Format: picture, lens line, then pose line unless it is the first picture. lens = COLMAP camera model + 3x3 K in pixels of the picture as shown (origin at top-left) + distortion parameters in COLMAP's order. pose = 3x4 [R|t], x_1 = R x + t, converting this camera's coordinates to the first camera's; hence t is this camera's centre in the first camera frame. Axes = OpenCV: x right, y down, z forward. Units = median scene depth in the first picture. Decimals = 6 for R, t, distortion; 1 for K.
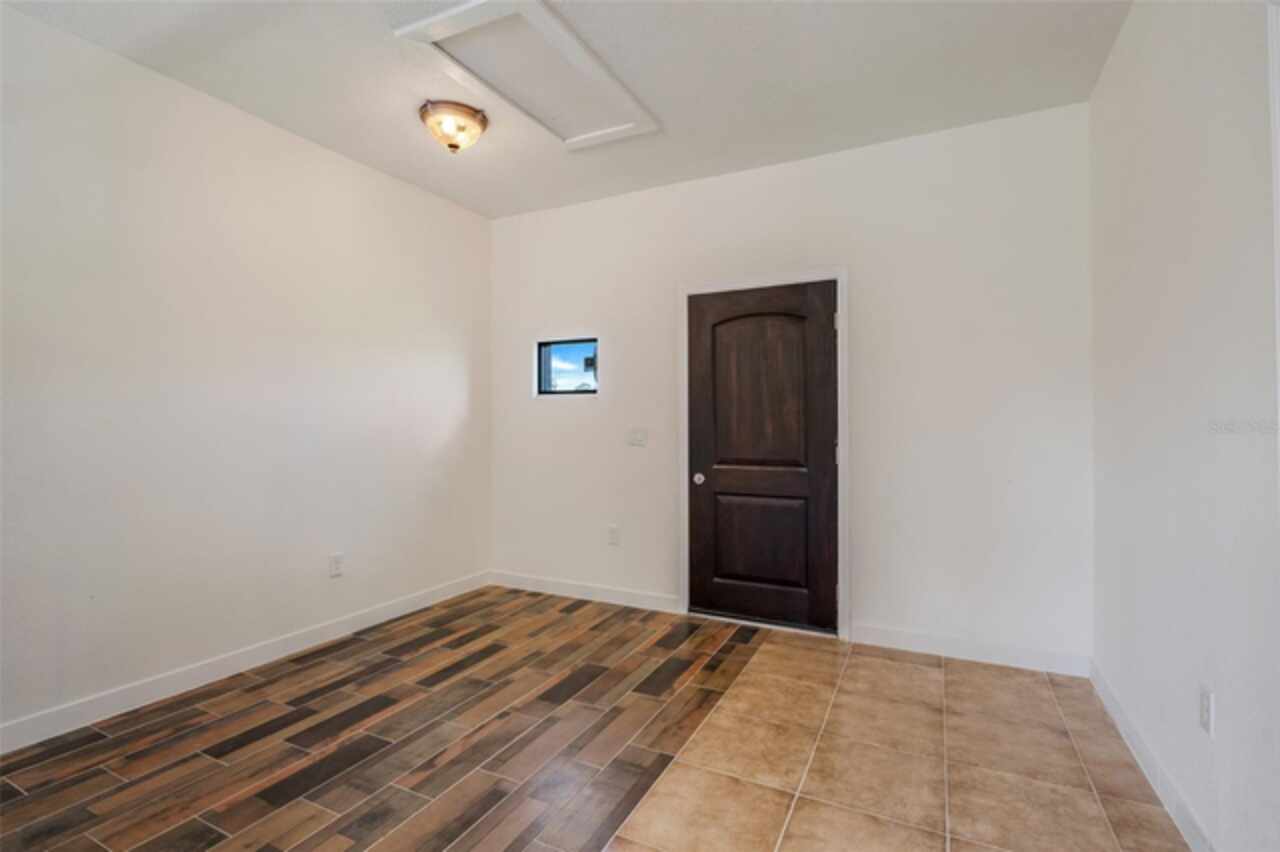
lens RADIAL K [[597.8, 0, 642.4], [0, 597.8, 424.2], [0, 0, 1]] dist [-0.005375, -0.000295]
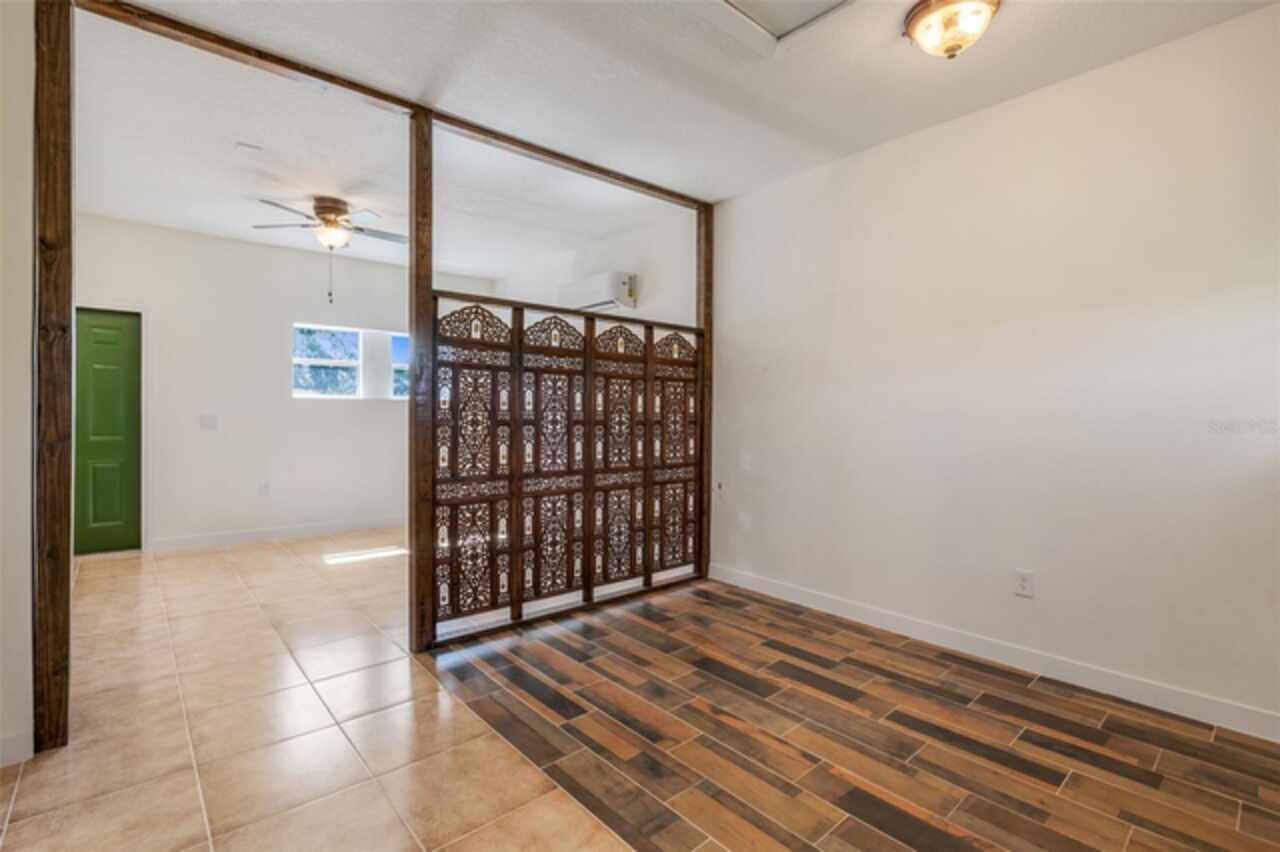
lens RADIAL K [[597.8, 0, 643.7], [0, 597.8, 421.7], [0, 0, 1]] dist [-0.005375, -0.000295]
pose [[-0.385351, 0.004554, -0.922759, 0.592993], [-0.009946, 0.999909, 0.009088, 0.004167], [0.922716, 0.012680, -0.385271, 1.024546]]
